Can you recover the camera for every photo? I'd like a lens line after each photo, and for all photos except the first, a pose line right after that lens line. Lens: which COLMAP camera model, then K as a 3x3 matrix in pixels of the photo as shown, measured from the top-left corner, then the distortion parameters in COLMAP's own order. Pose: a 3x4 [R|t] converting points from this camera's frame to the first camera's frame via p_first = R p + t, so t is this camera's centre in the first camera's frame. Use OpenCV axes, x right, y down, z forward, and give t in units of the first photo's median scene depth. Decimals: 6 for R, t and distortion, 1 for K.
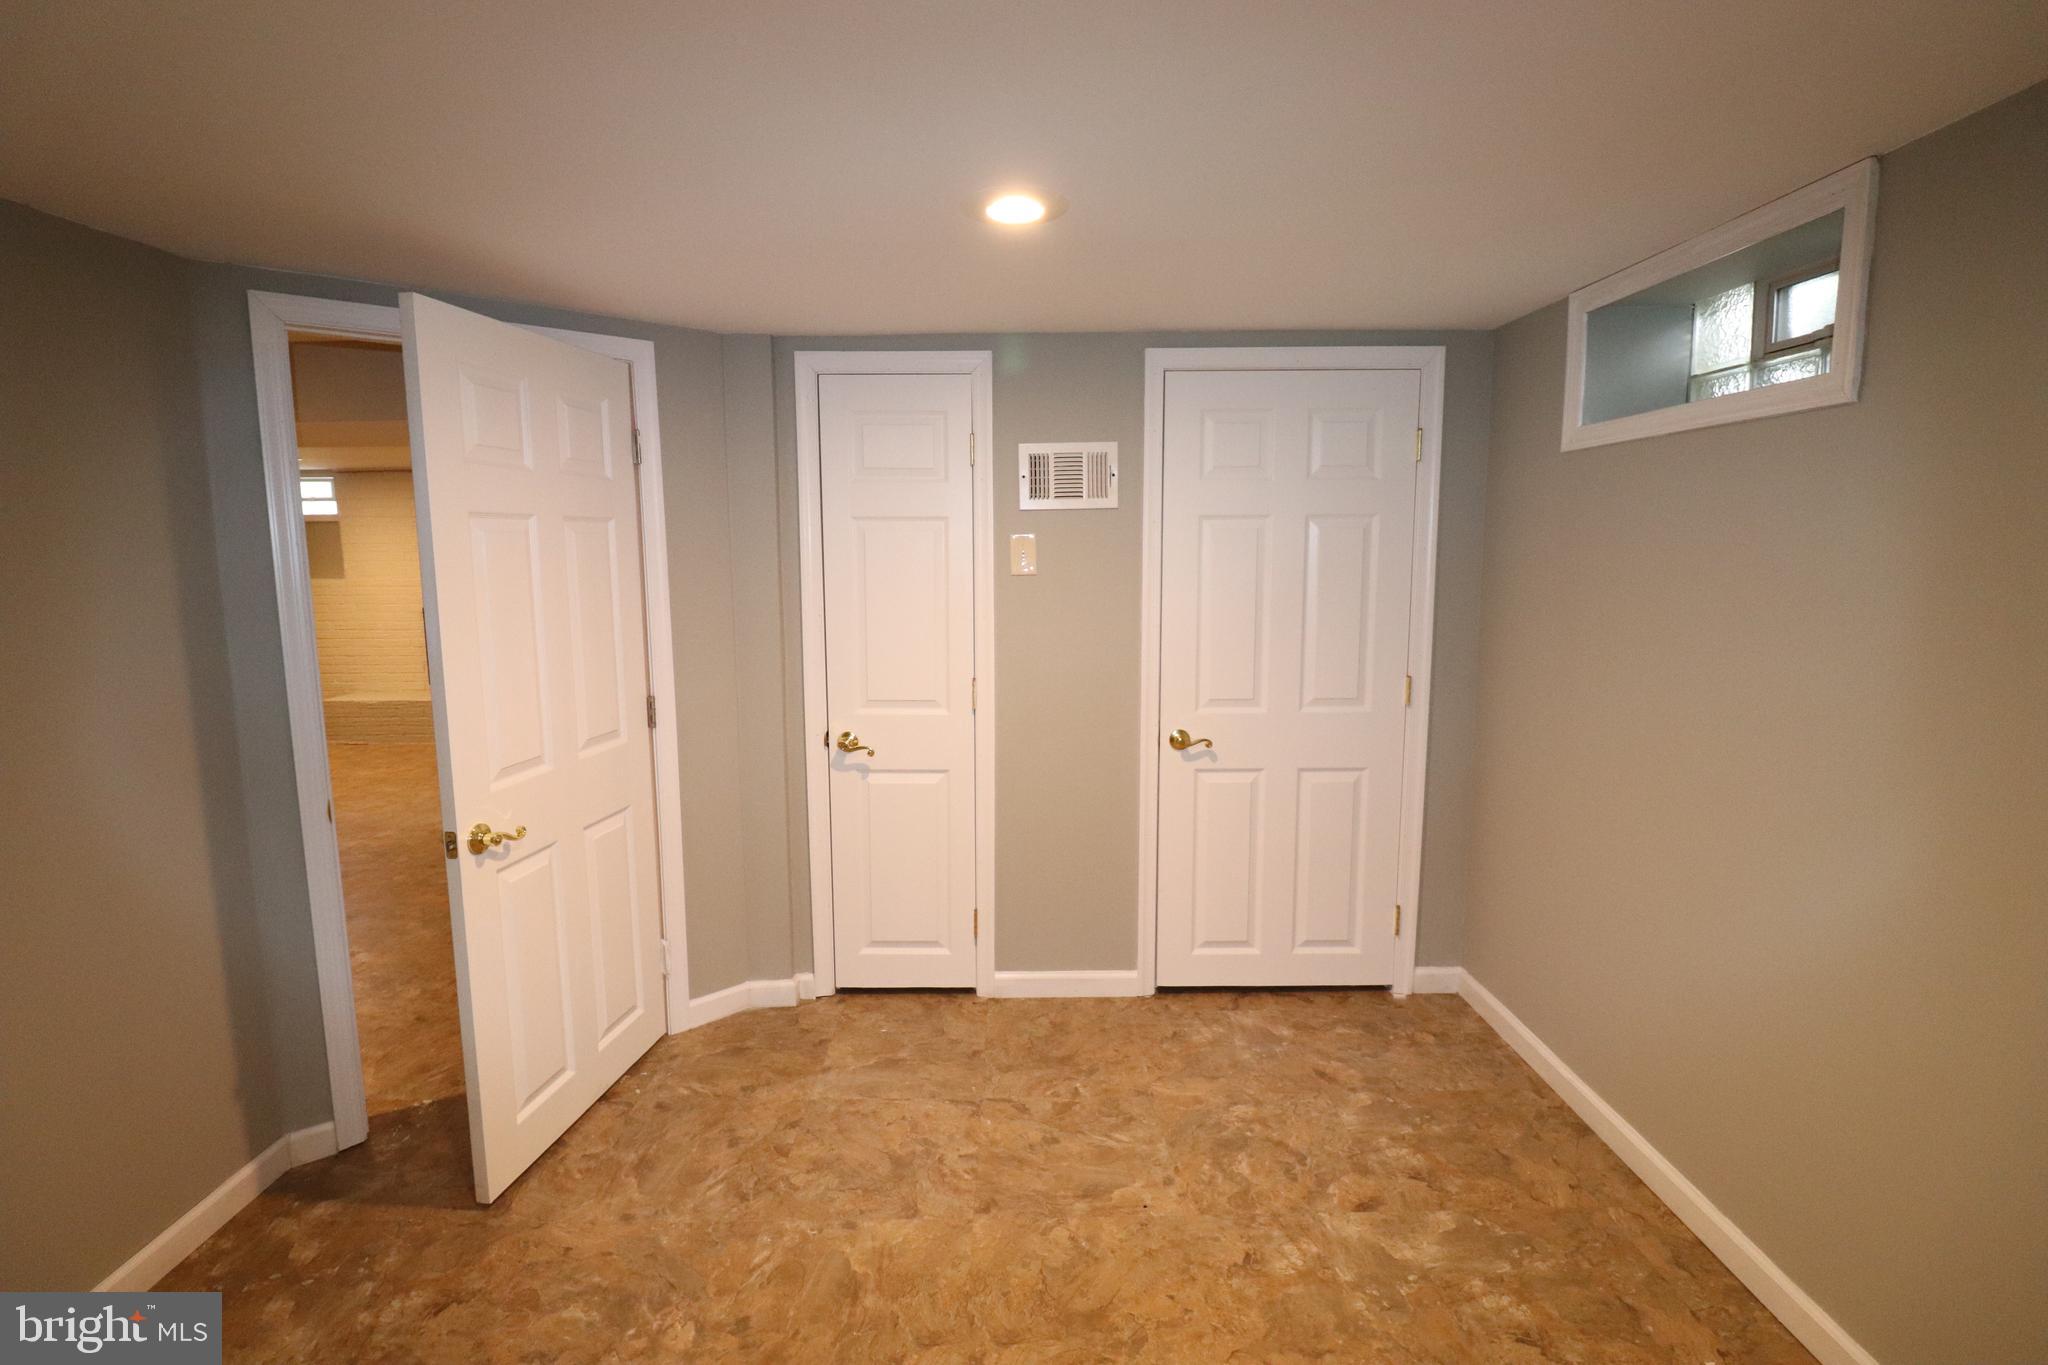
lens RADIAL K [[949.0, 0, 1008.7], [0, 949.0, 672.4], [0, 0, 1]] dist [-0.010228, -0.007877]
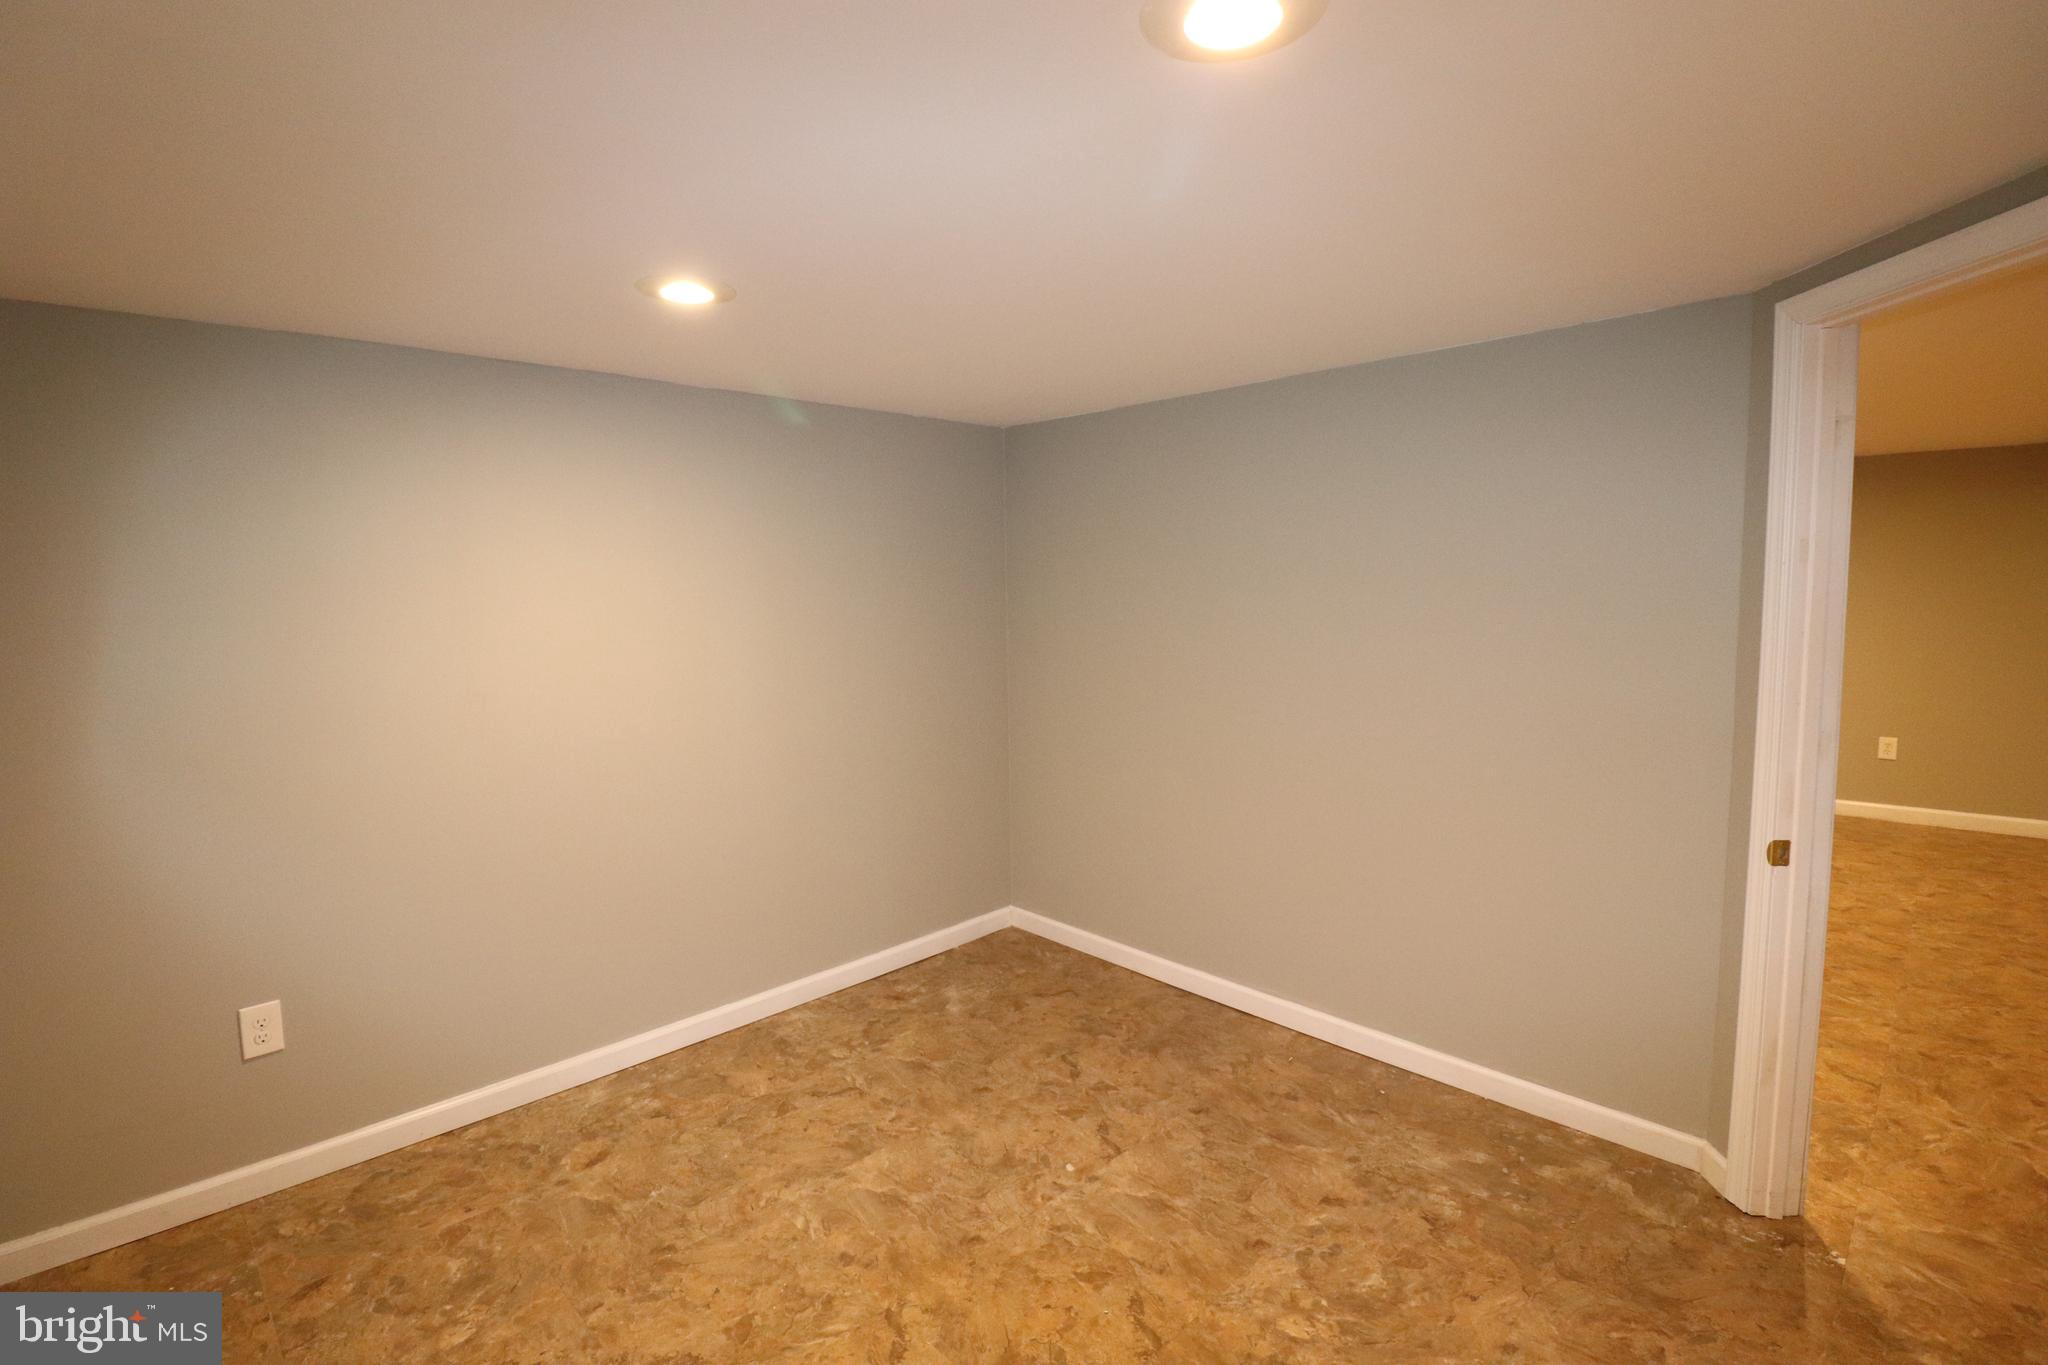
lens RADIAL K [[949.0, 0, 1025.8], [0, 949.0, 684.3], [0, 0, 1]] dist [-0.010228, -0.007877]
pose [[-0.701502, 0.095397, -0.706254, 0.489015], [-0.073590, 0.976007, 0.204929, -0.171092], [0.708858, 0.195731, -0.677650, 1.238526]]
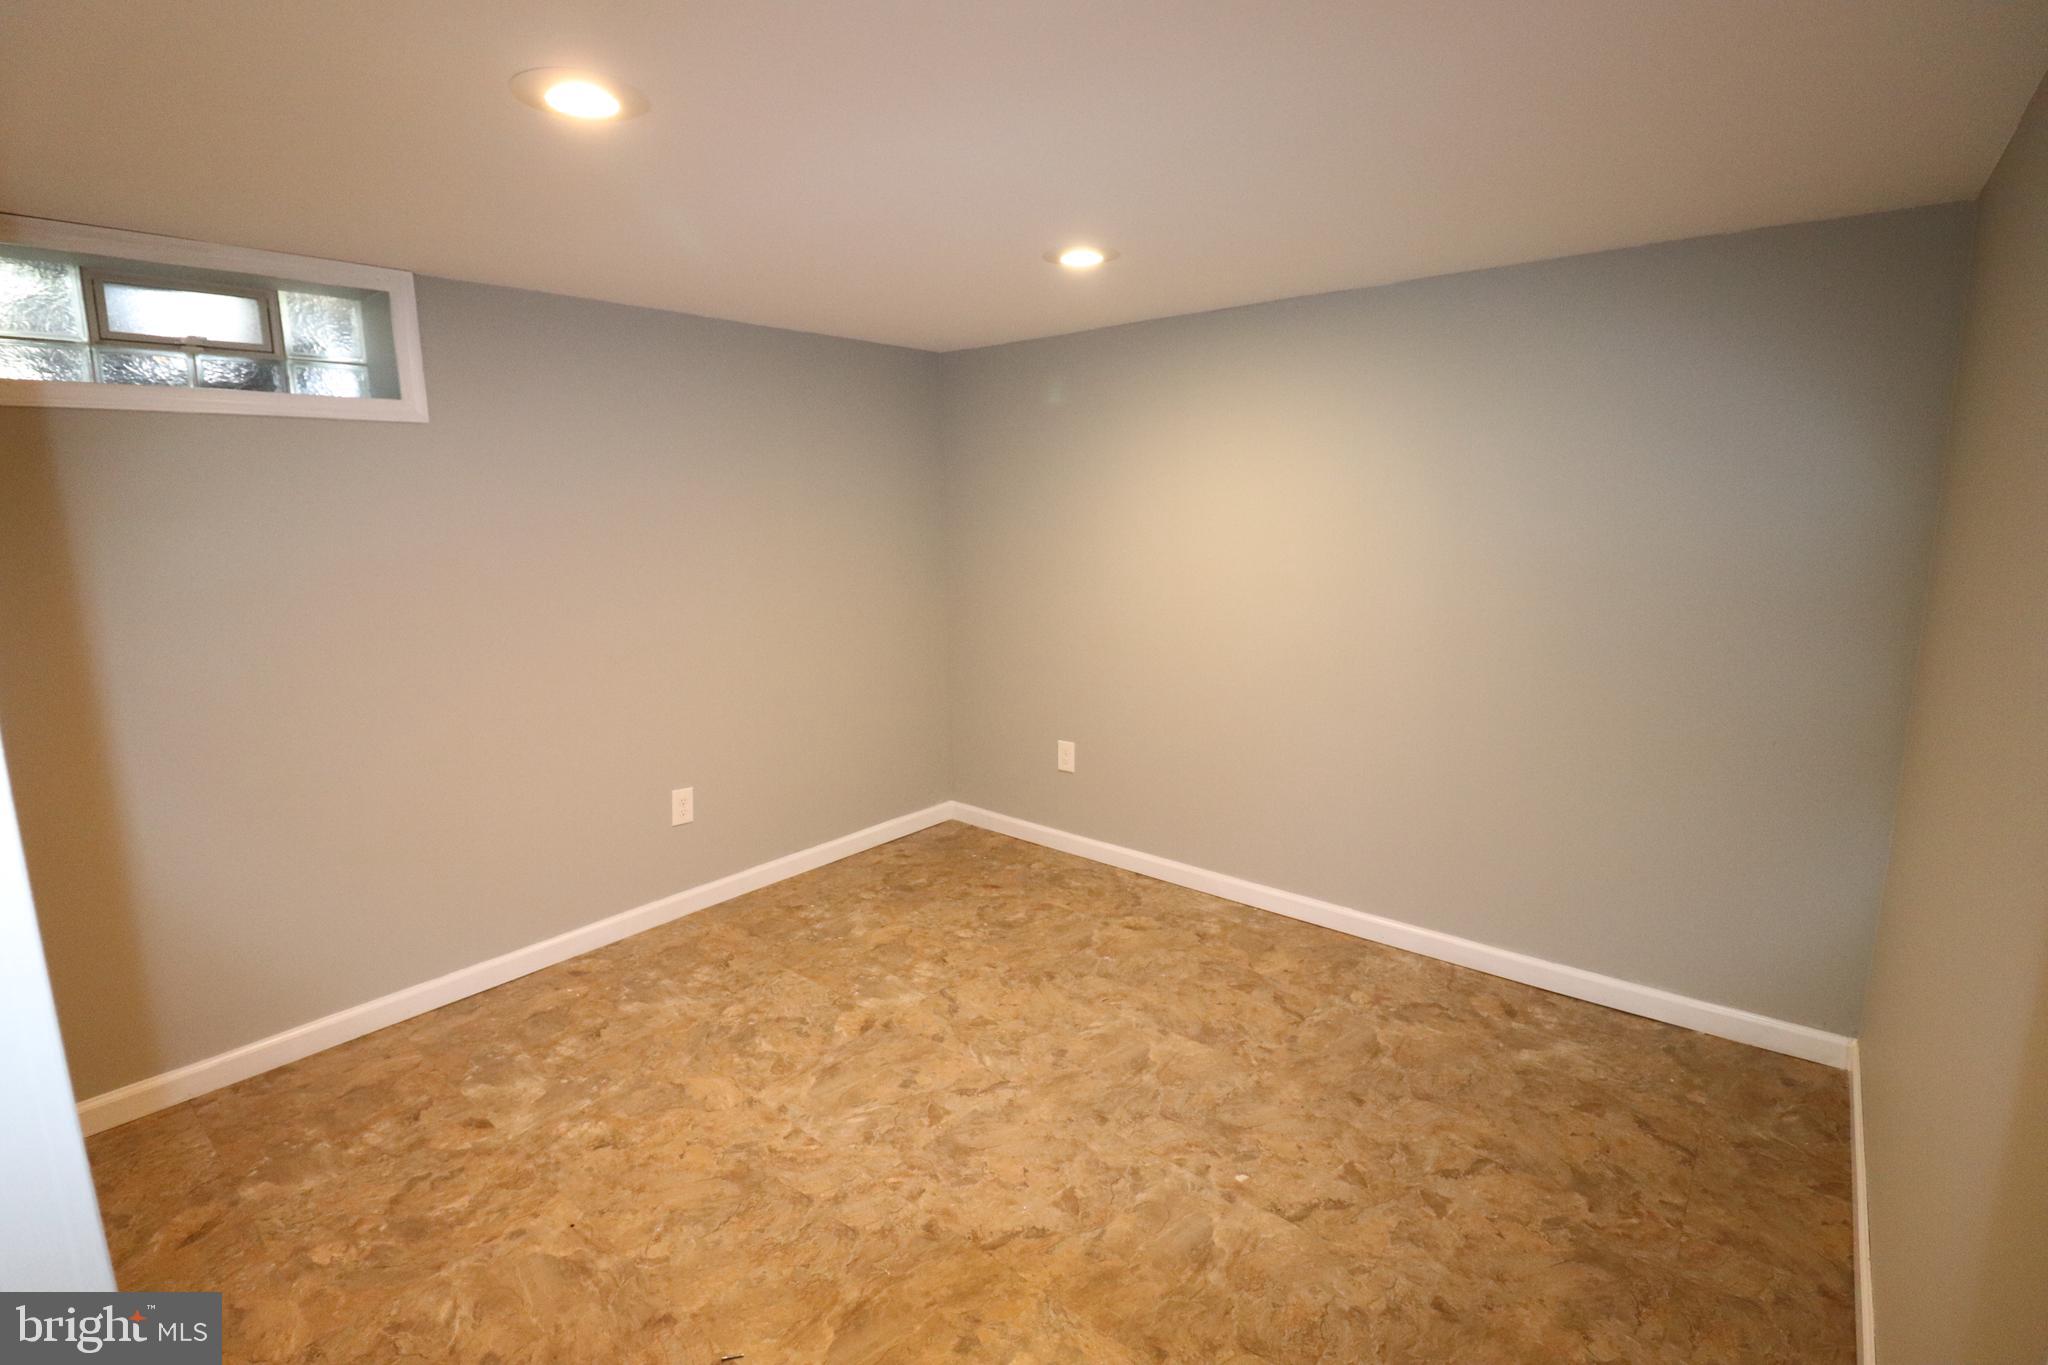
lens RADIAL K [[949.0, 0, 1017.3], [0, 949.0, 671.5], [0, 0, 1]] dist [-0.010228, -0.007877]
pose [[-0.773643, -0.096021, 0.626304, -0.778248], [0.099882, 0.957611, 0.270193, -0.175101], [-0.625700, 0.271589, -0.731258, 1.355501]]
